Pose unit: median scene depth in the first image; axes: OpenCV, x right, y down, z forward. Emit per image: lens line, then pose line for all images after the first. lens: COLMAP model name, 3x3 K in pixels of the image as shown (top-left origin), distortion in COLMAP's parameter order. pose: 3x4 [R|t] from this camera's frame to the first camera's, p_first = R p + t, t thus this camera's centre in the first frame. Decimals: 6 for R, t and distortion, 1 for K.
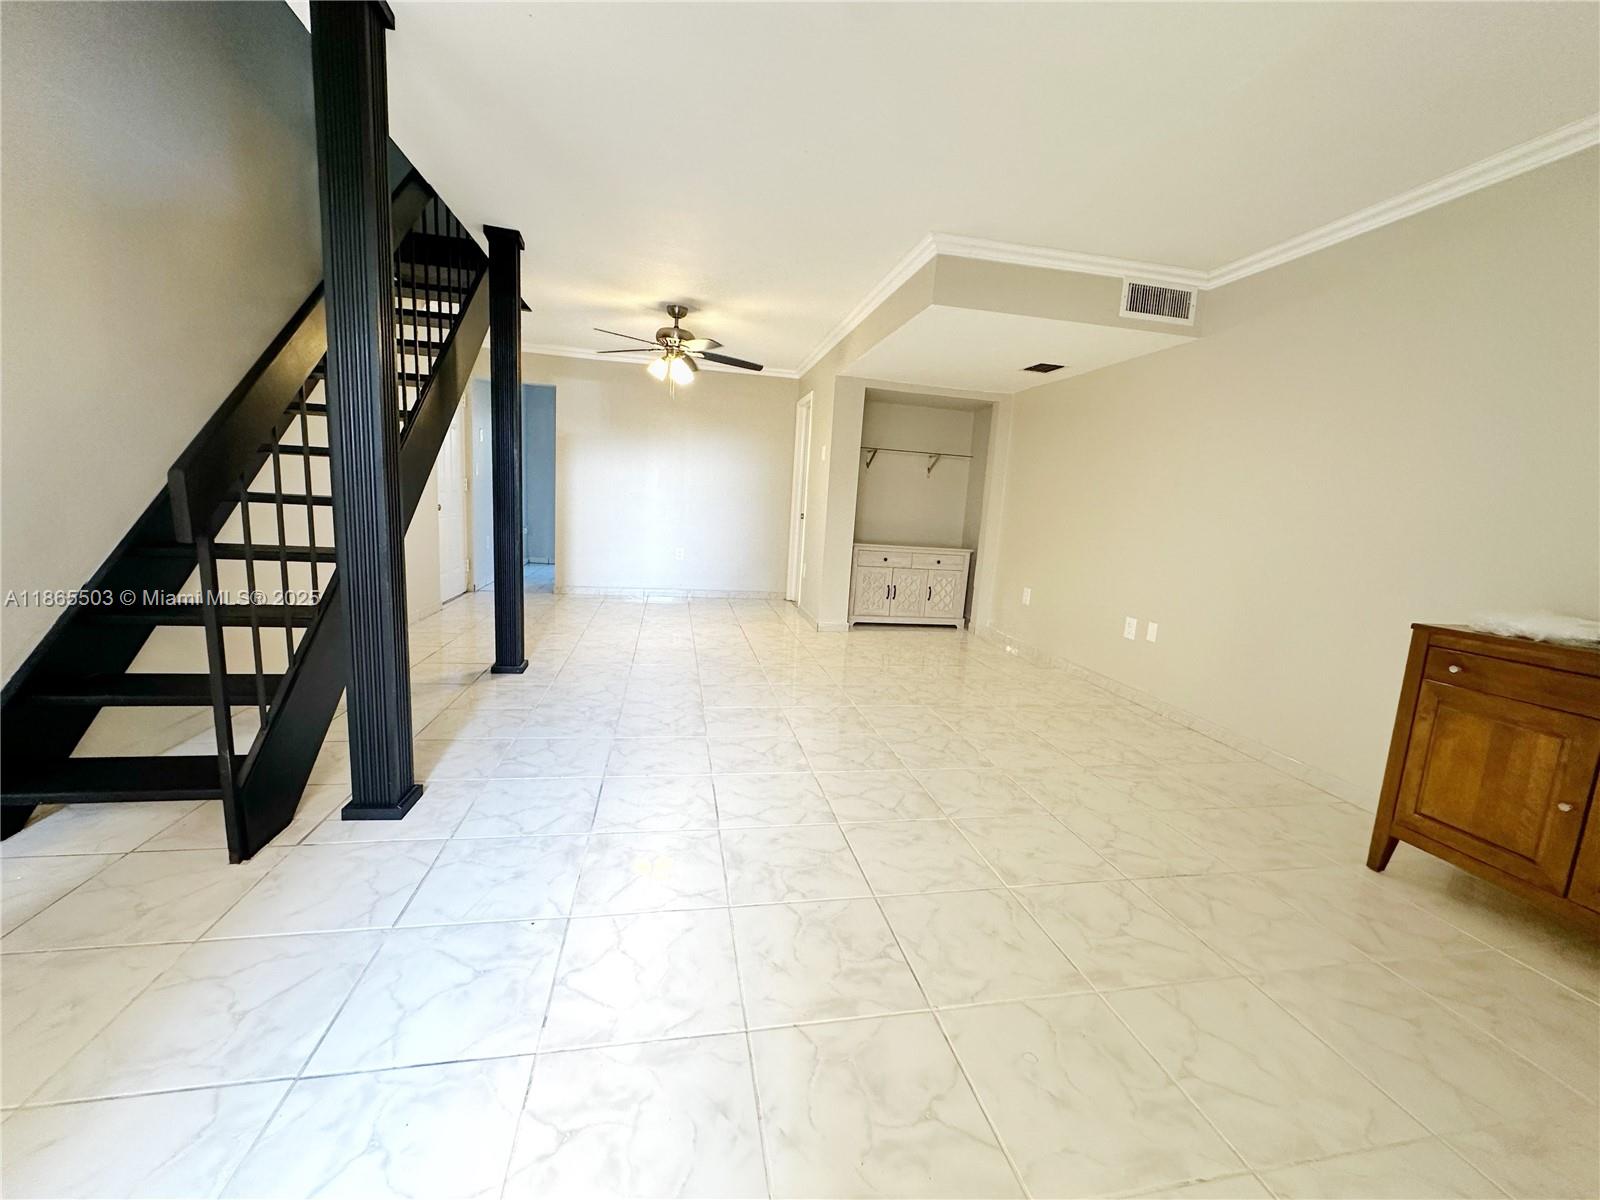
lens RADIAL K [[635.6, 0, 800.0], [0, 635.6, 600.0], [0, 0, 1]] dist [-0.002790, 0.000462]
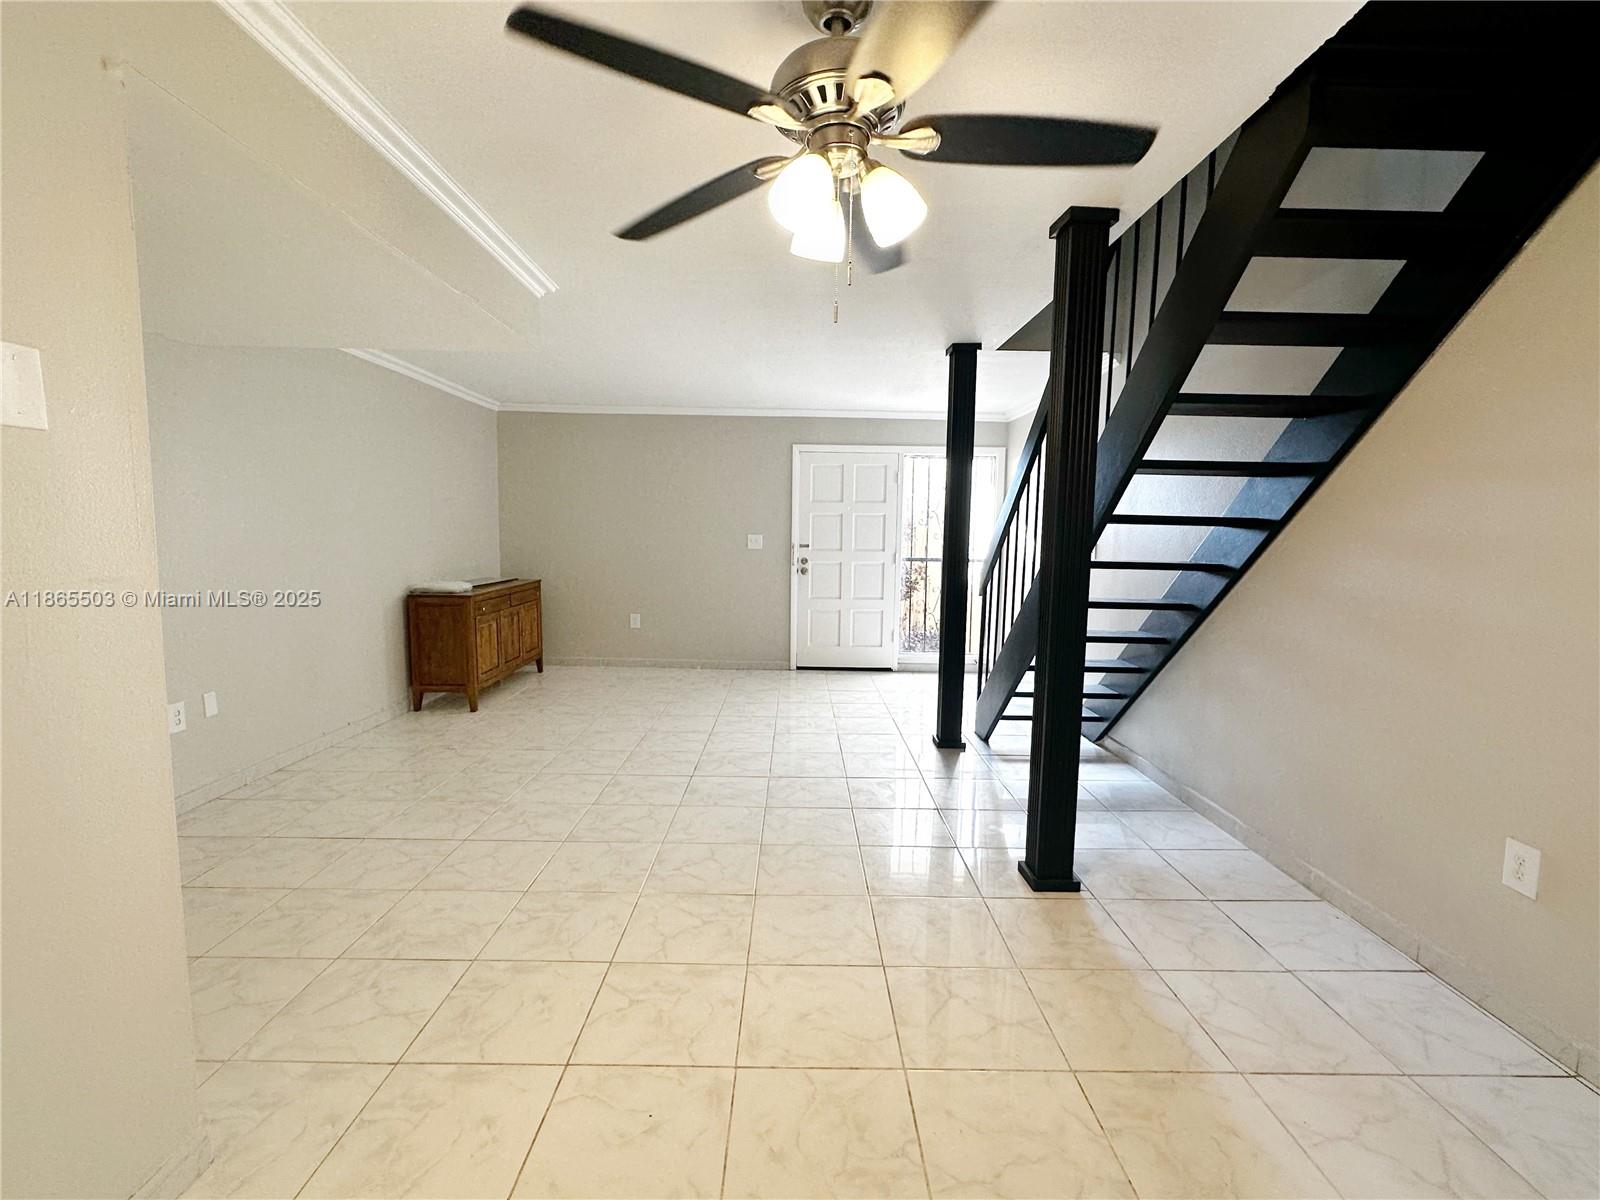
lens RADIAL K [[703.3, 0, 800.0], [0, 703.3, 600.0], [0, 0, 1]] dist [-0.004908, 0.000072]
pose [[-0.978656, -0.094421, 0.182528, -0.356788], [-0.045314, 0.965485, 0.256485, -0.377457], [-0.200446, 0.242740, -0.949157, 1.866581]]
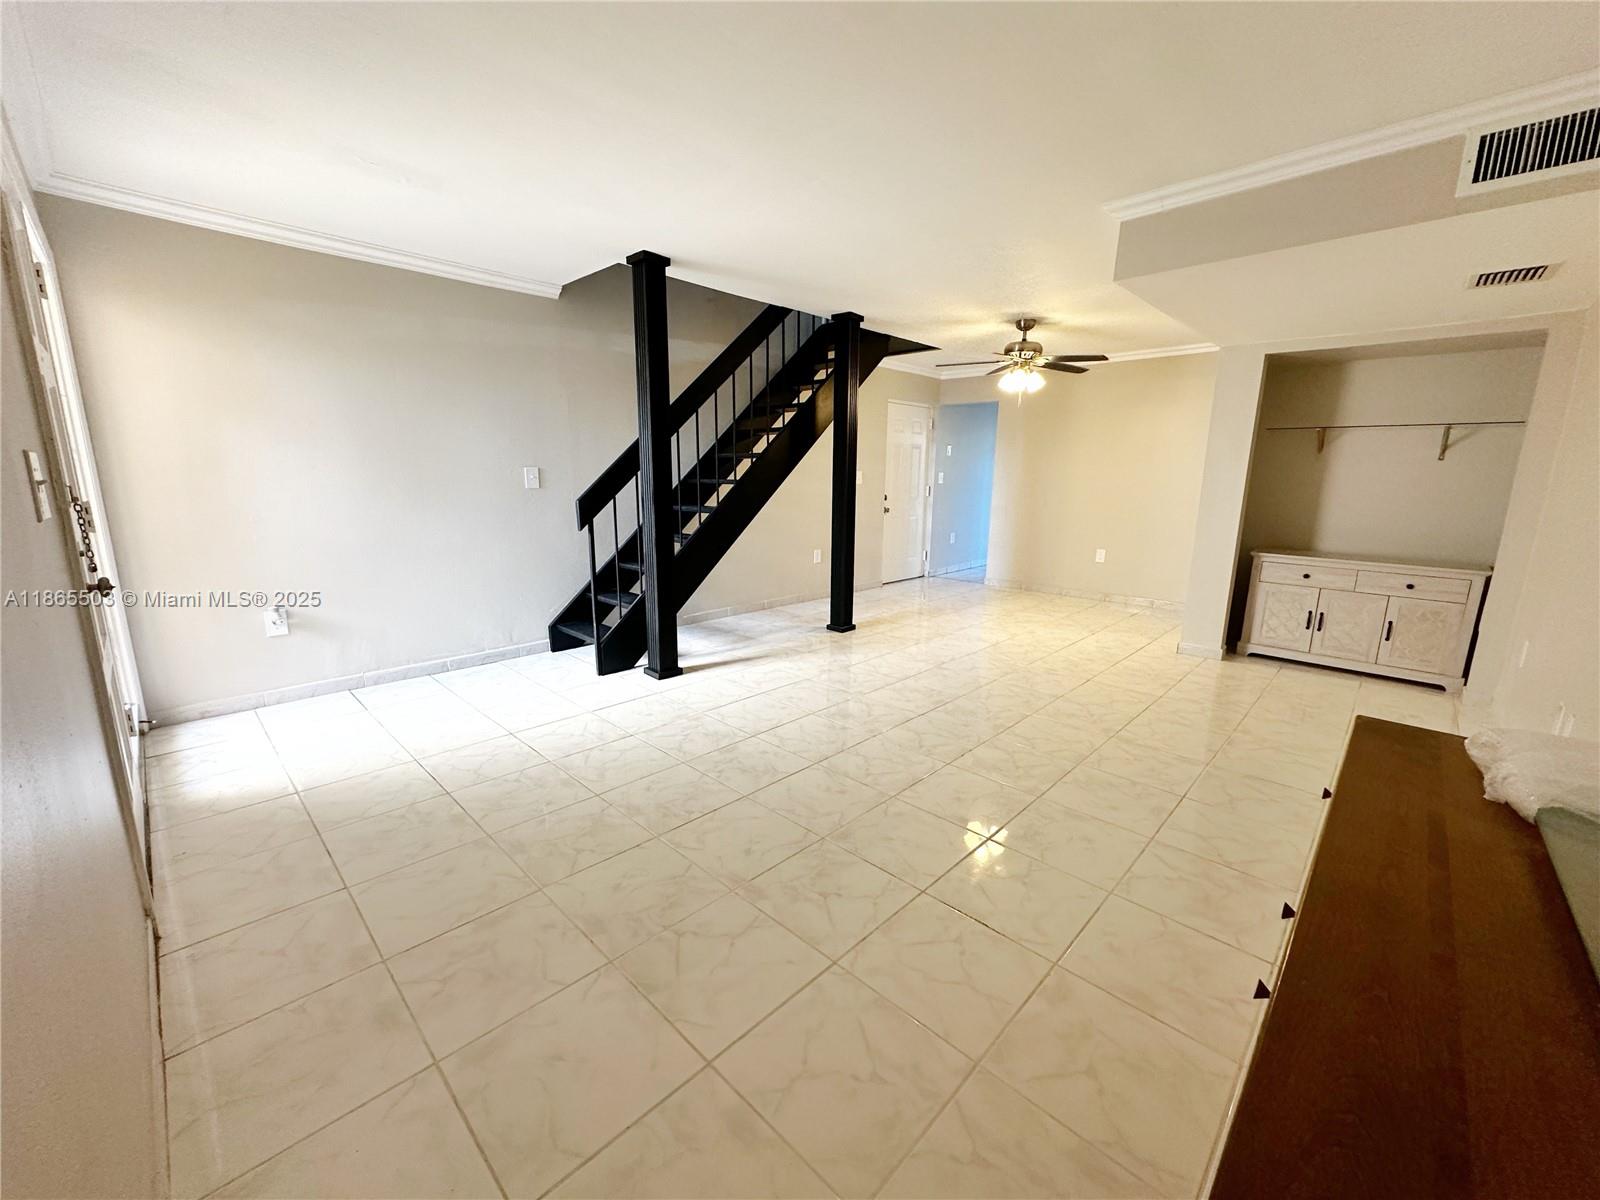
lens RADIAL K [[635.6, 0, 800.0], [0, 635.6, 600.0], [0, 0, 1]] dist [-0.002790, 0.000462]
pose [[0.568543, 0.108332, -0.815490, 0.686321], [-0.106245, 0.992659, 0.057795, -0.026881], [0.815764, 0.053783, 0.575879, 0.148520]]
